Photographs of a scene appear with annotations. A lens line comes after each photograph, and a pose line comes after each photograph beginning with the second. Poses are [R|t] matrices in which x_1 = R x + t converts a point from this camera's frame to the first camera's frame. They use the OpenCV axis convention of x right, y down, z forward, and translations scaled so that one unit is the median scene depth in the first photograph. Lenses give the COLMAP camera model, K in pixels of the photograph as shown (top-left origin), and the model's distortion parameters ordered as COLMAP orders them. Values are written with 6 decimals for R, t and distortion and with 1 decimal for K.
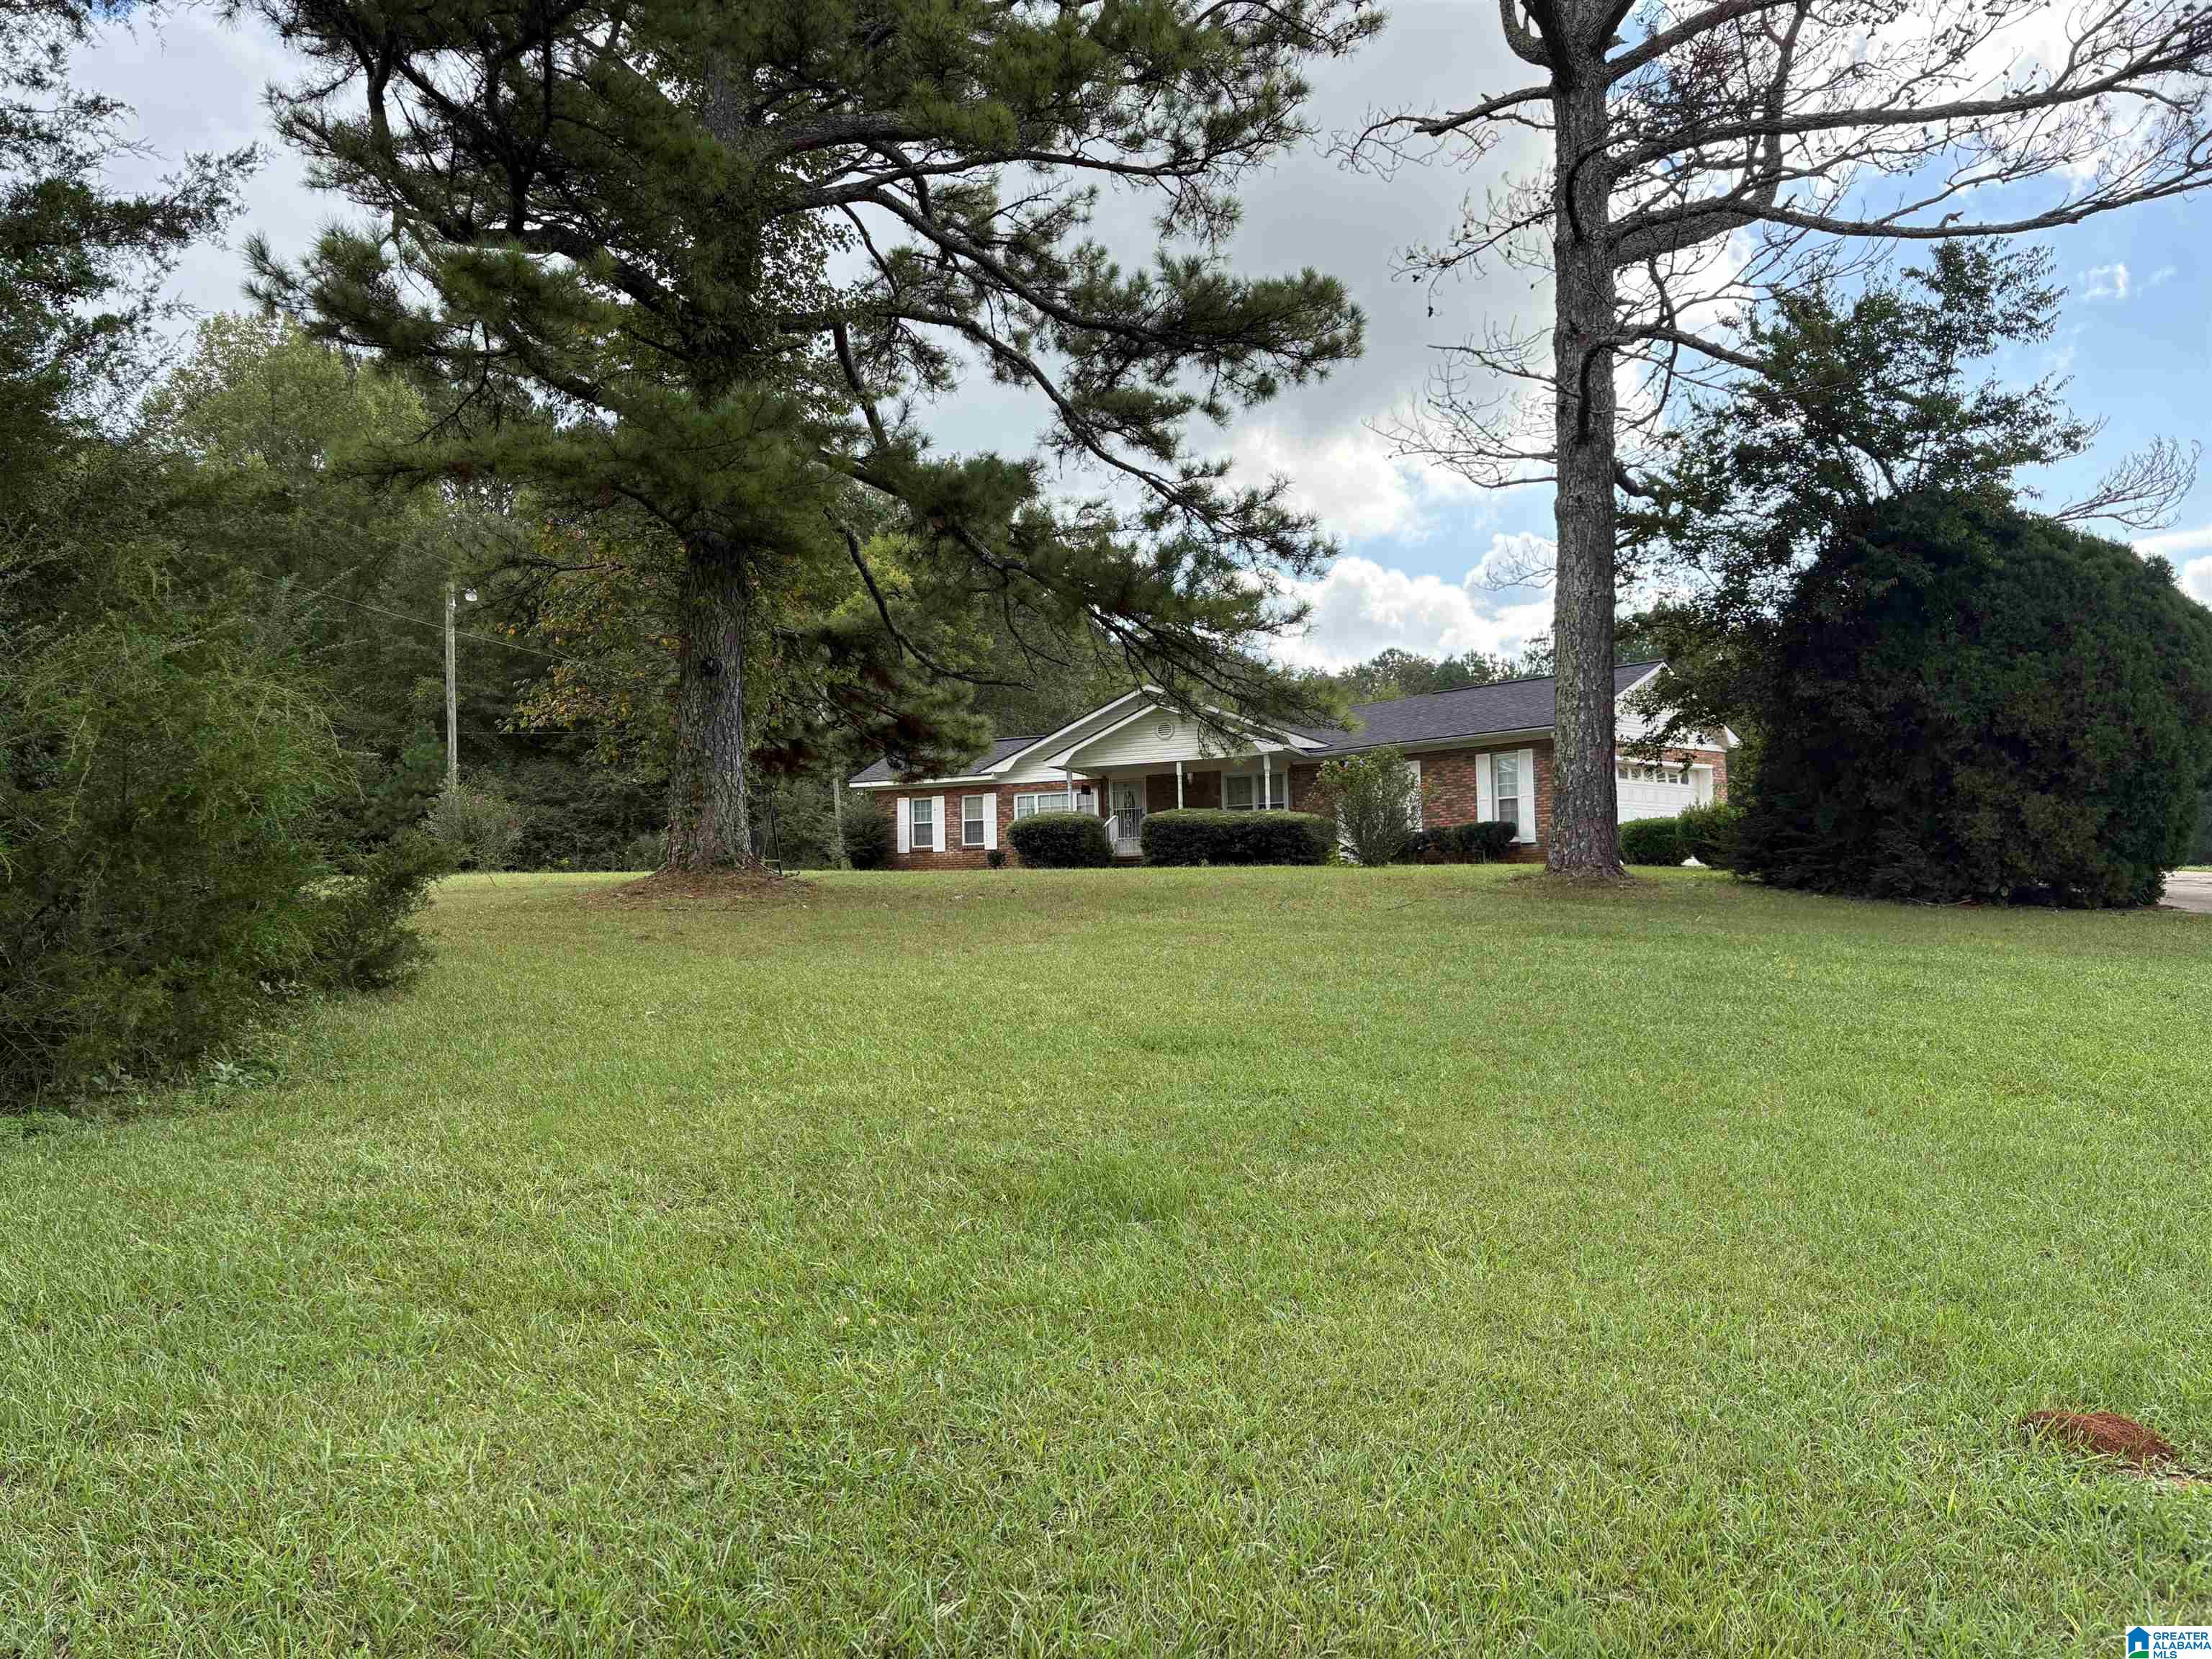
lens RADIAL K [[1679.8, 0, 1113.5], [0, 1679.8, 835.6], [0, 0, 1]] dist [0.039944, -0.031183]
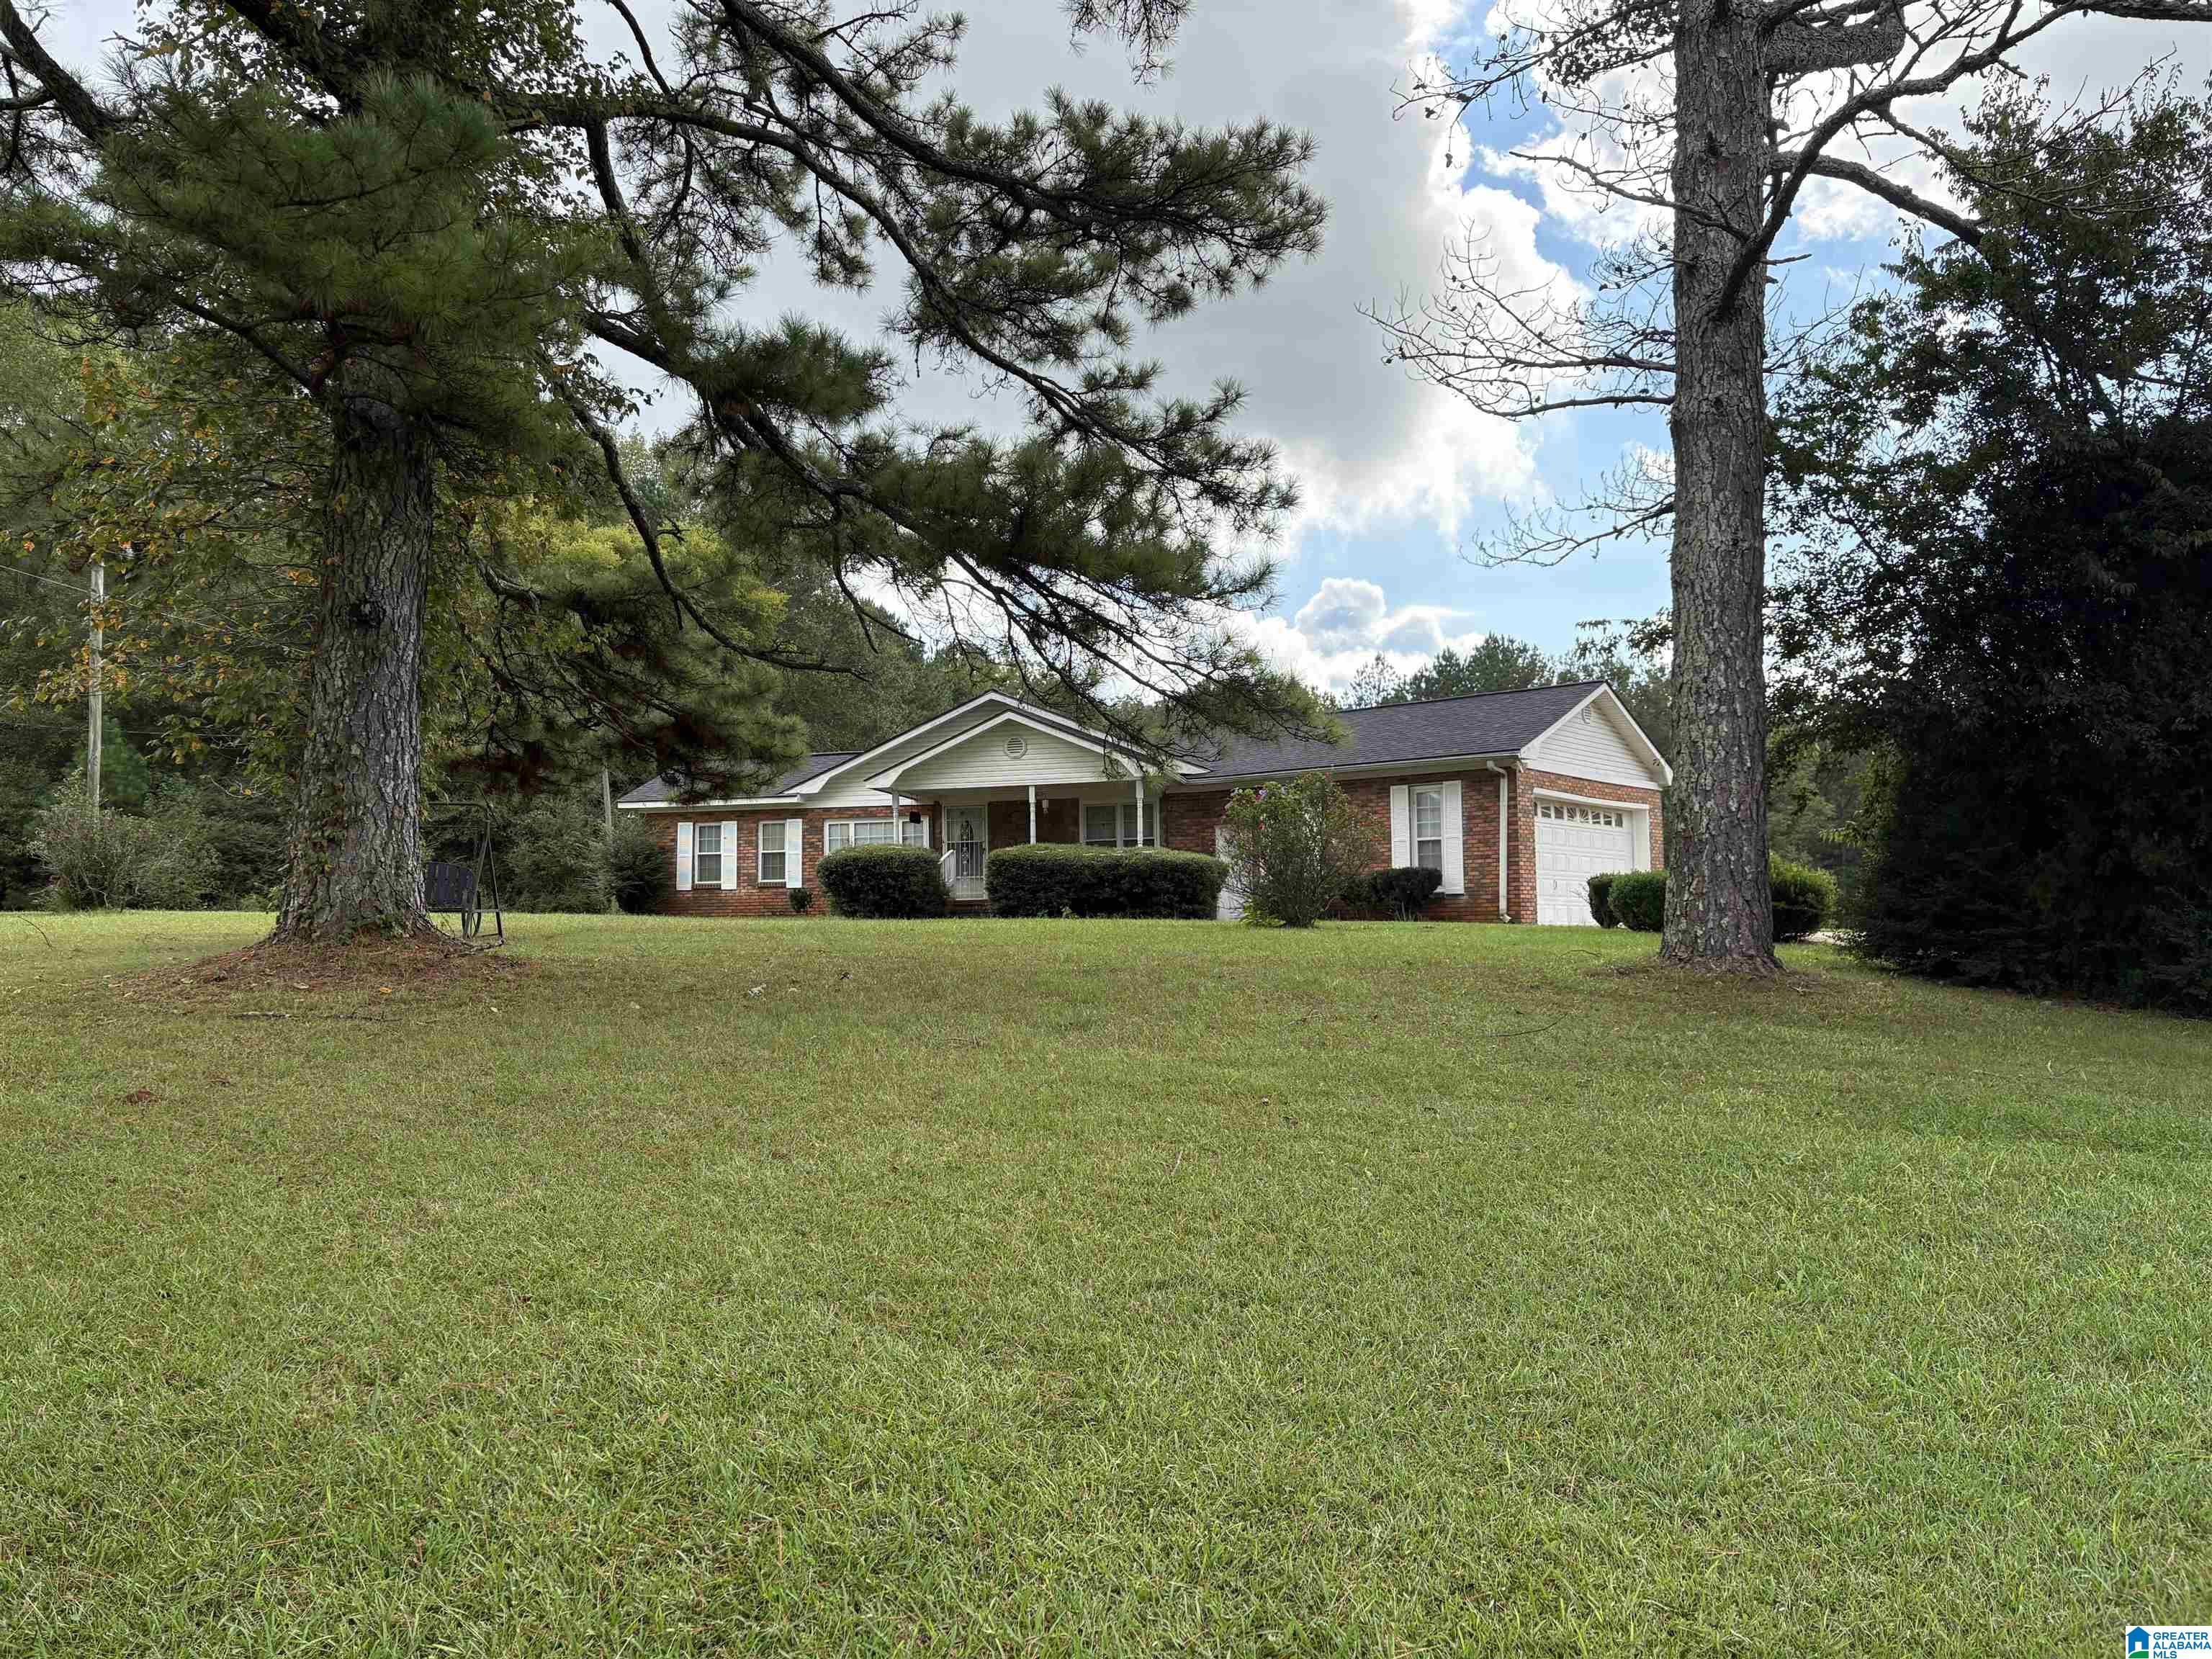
lens RADIAL K [[1679.8, 0, 1095.2], [0, 1679.8, 821.3], [0, 0, 1]] dist [0.039944, -0.031183]
pose [[0.993735, 0.021428, 0.109689, -0.025626], [-0.018645, 0.999479, -0.026330, -0.007930], [-0.110196, 0.024120, 0.993617, 0.246817]]
